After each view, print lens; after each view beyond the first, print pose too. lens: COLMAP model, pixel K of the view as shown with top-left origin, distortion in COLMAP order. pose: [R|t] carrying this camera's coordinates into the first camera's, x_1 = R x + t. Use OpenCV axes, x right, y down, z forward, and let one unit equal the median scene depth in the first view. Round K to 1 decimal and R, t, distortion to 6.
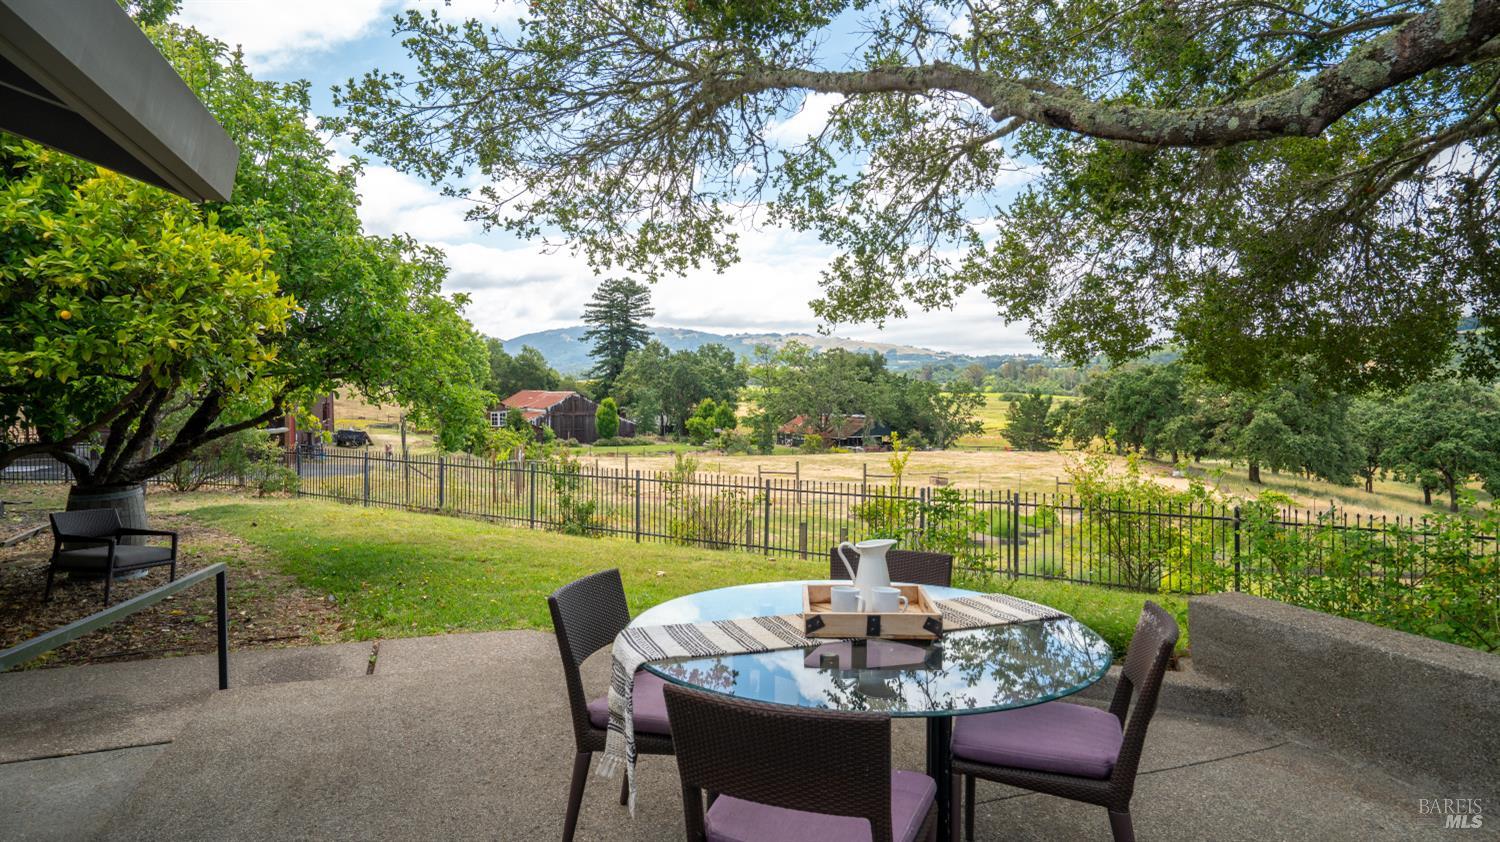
lens RADIAL K [[906.7, 0, 743.6], [0, 906.7, 376.8], [0, 0, 1]] dist [-0.033243, 0.075070]
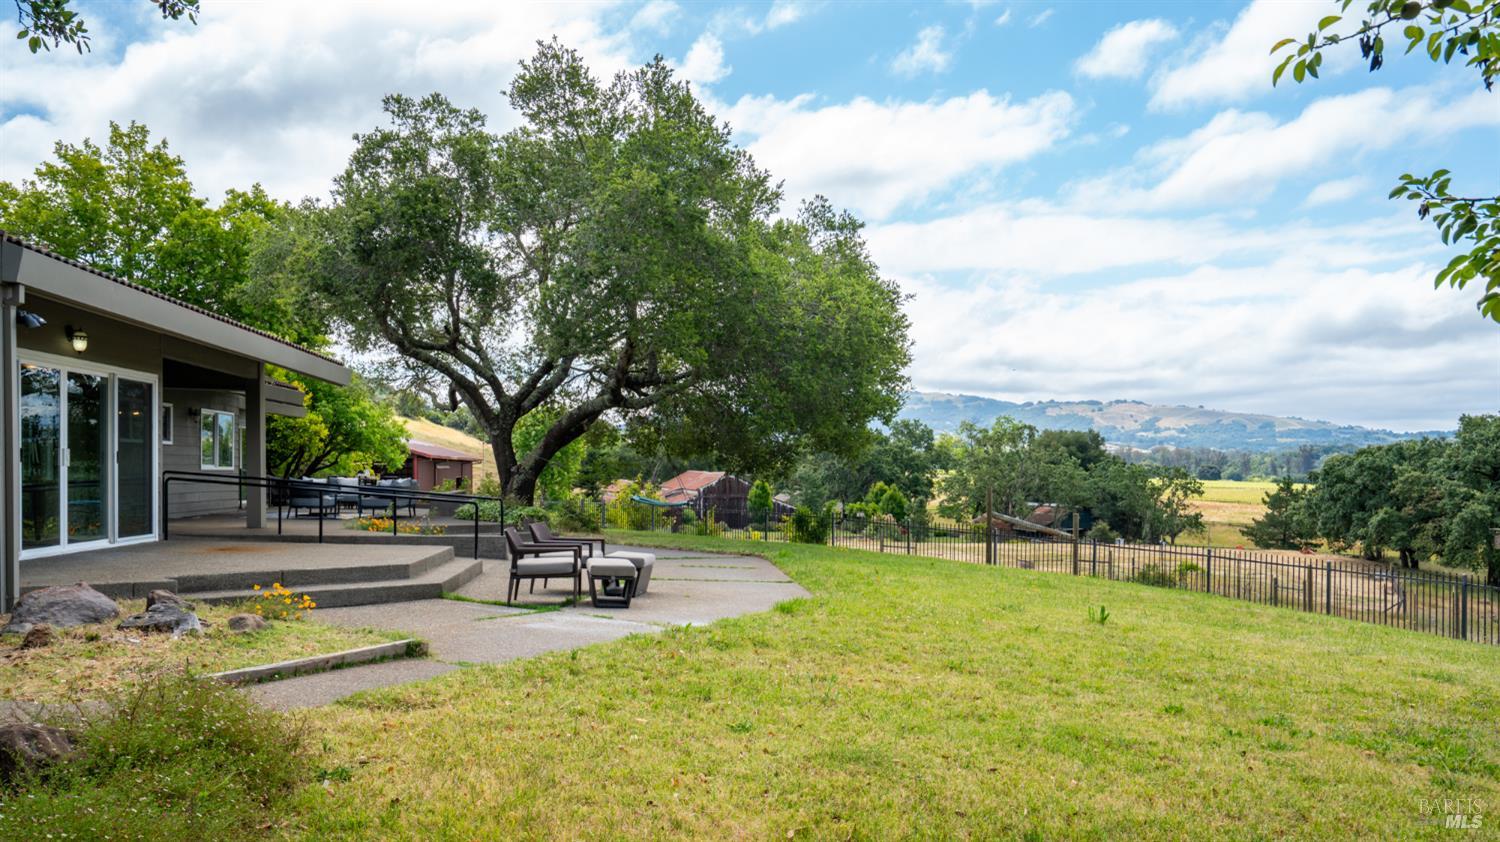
lens RADIAL K [[1217.0, 0, 752.8], [0, 1217.0, 481.5], [0, 0, 1]] dist [0.086278, 0.002916]
pose [[0.969342, 0.013962, -0.245319, 0.146895], [-0.009393, 0.999760, 0.019781, 0.000867], [0.245536, -0.016871, 0.969241, -0.210386]]
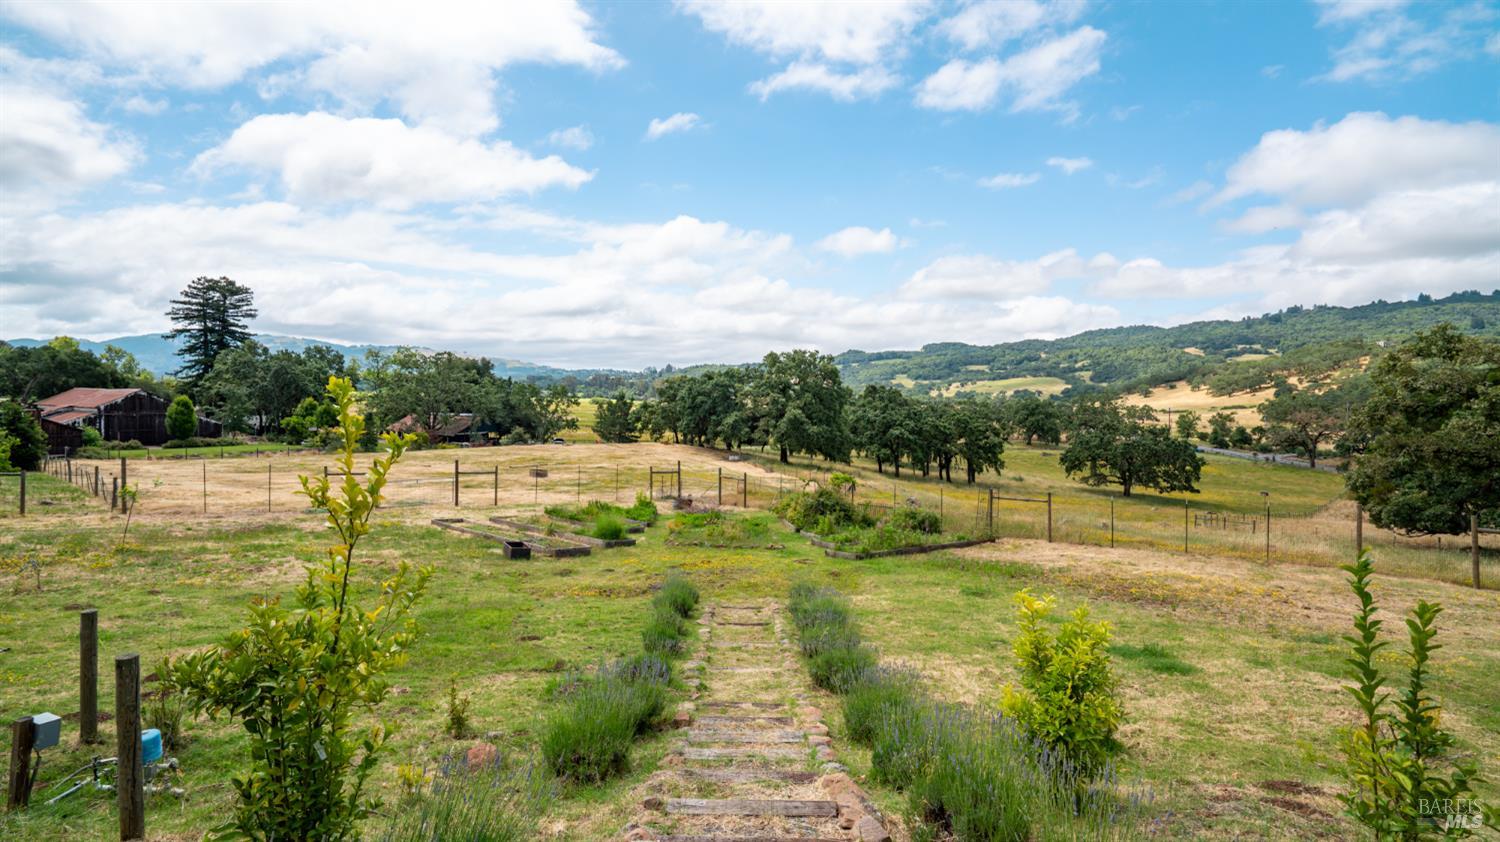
lens RADIAL K [[709.3, 0, 731.0], [0, 709.3, 404.7], [0, 0, 1]] dist [-0.026015, 0.009305]
pose [[0.889549, 0.001508, 0.456838, 0.022488], [-0.013591, 0.999639, 0.023164, 0.007549], [-0.456638, -0.026814, 0.889248, 0.096884]]
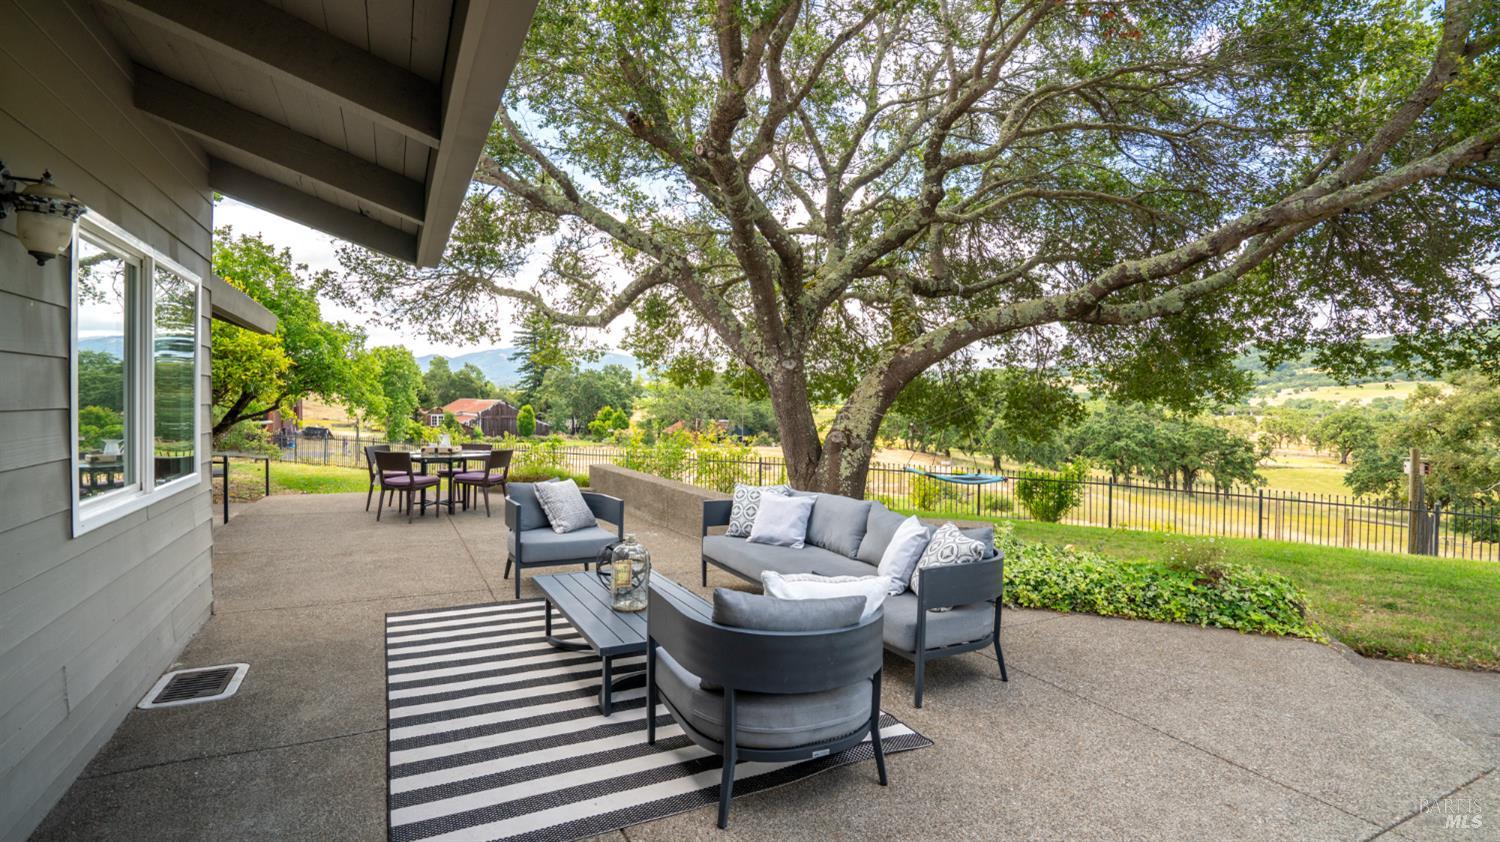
lens RADIAL K [[728.1, 0, 726.8], [0, 728.1, 404.5], [0, 0, 1]] dist [-0.000306, 0.000156]
pose [[0.994670, 0.009684, 0.102653, 0.025947], [-0.011689, 0.999752, 0.018949, -0.000790], [-0.102445, -0.020048, 0.994537, -0.059154]]
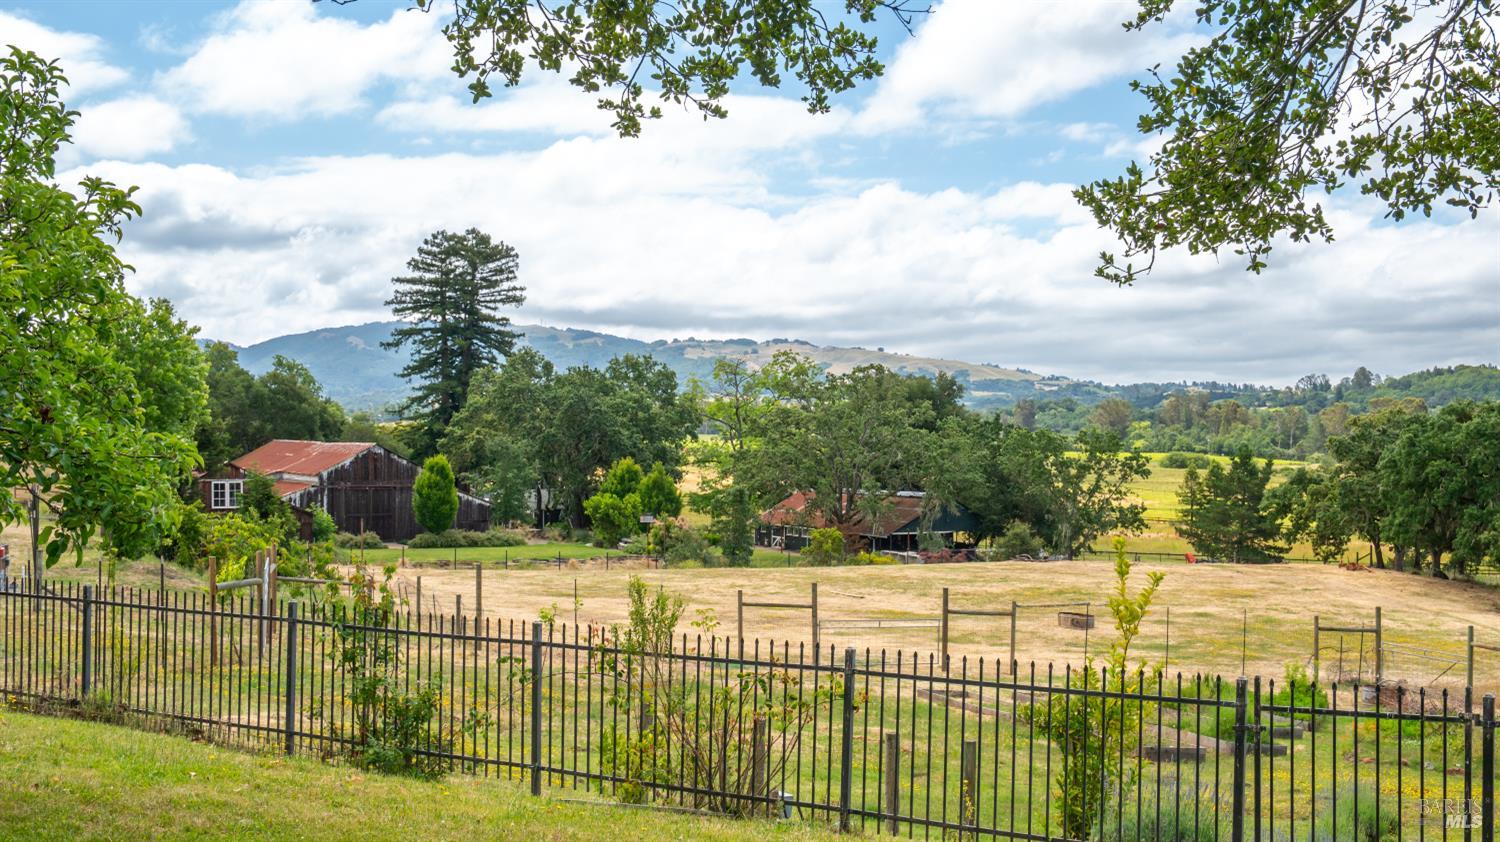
lens RADIAL K [[1672.6, 0, 723.3], [0, 1672.6, 428.2], [0, 0, 1]] dist [-0.007428, 0.011121]
pose [[0.999703, 0.008644, 0.022771, -0.005910], [-0.008768, 0.999947, 0.005326, 0.000686], [-0.022723, -0.005524, 0.999727, 0.025495]]
